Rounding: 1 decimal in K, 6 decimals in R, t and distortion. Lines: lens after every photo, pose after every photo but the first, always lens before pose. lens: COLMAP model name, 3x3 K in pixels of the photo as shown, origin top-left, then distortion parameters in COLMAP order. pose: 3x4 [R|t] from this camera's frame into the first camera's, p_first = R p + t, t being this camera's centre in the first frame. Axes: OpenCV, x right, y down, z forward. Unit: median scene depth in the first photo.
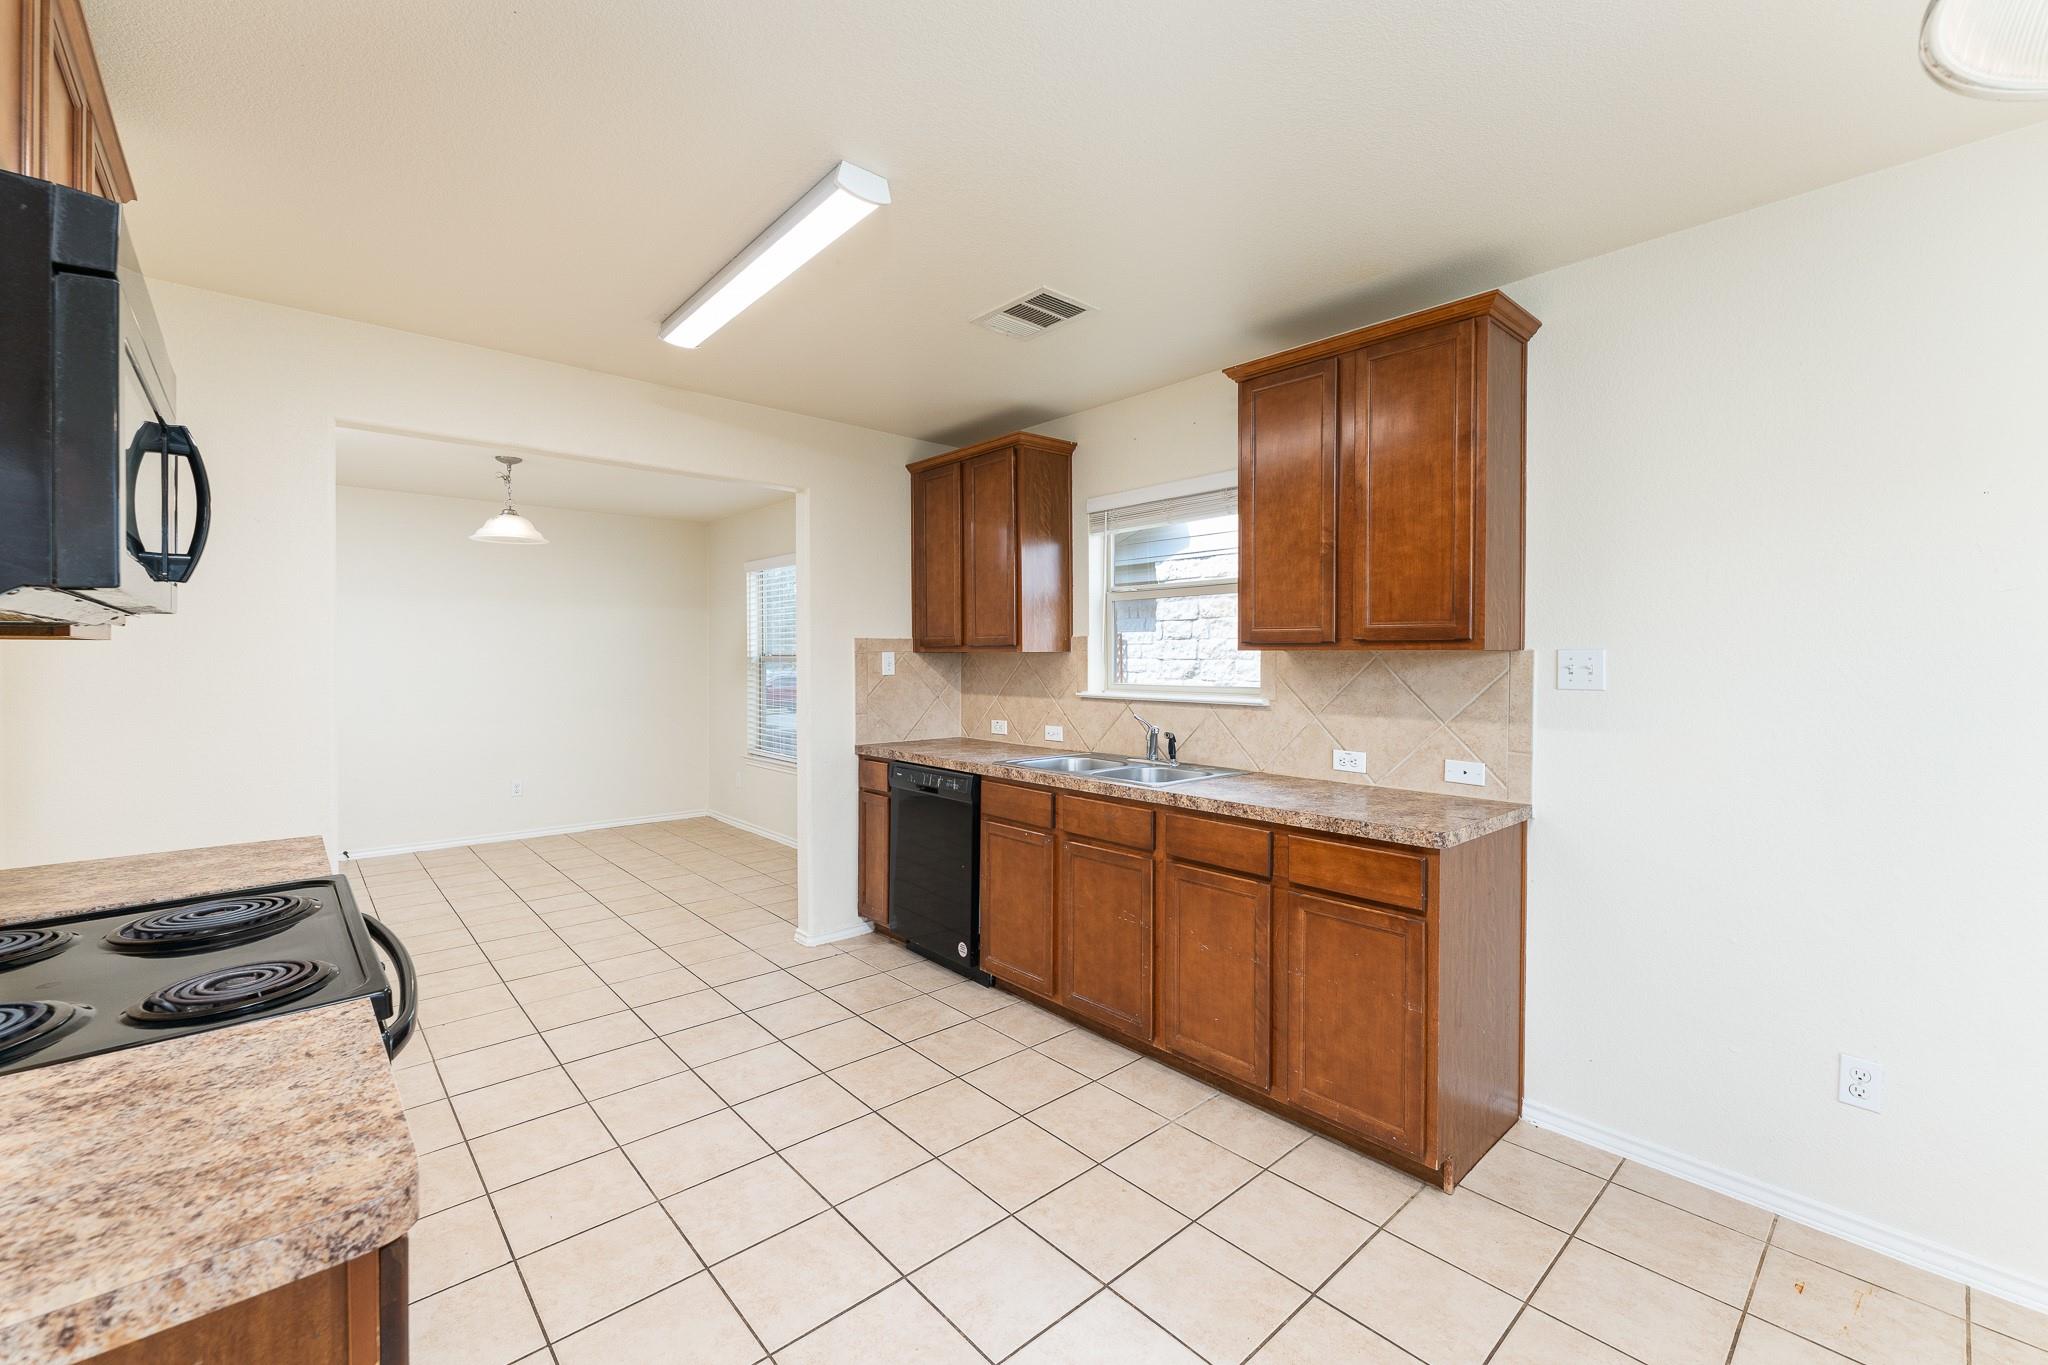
lens RADIAL K [[849.5, 0, 1035.2], [0, 849.5, 666.3], [0, 0, 1]] dist [0.001196, -0.000142]
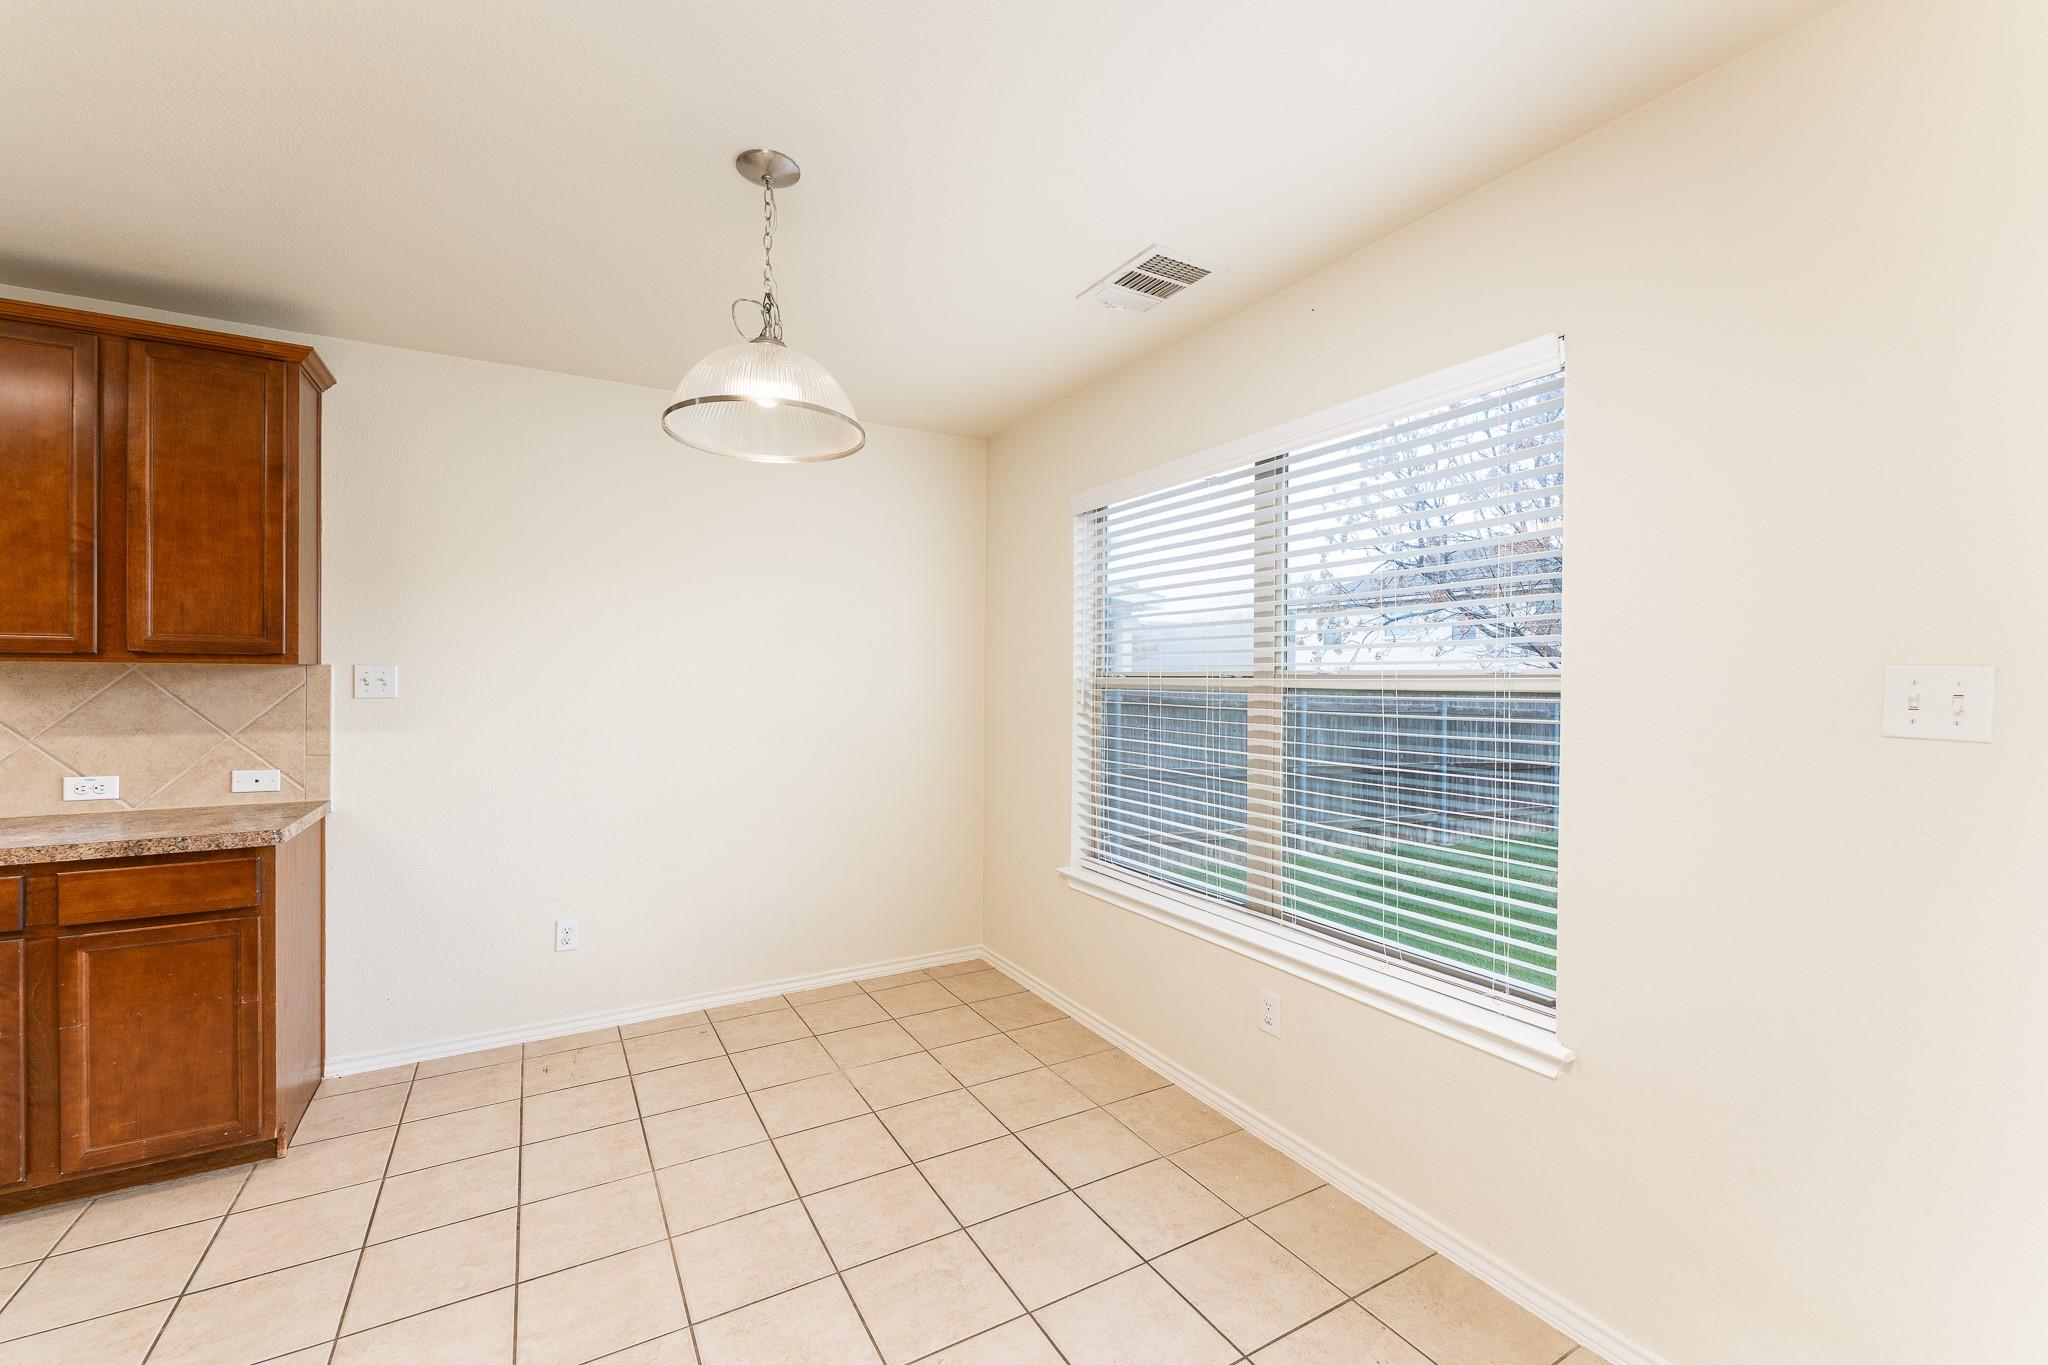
lens RADIAL K [[837.9, 0, 1028.9], [0, 837.9, 678.3], [0, 0, 1]] dist [-0.010487, 0.000127]
pose [[0.206166, -0.003844, 0.978509, -0.325020], [0.005200, 0.999982, 0.002833, 0.000770], [-0.978503, 0.004505, 0.206182, -0.154334]]
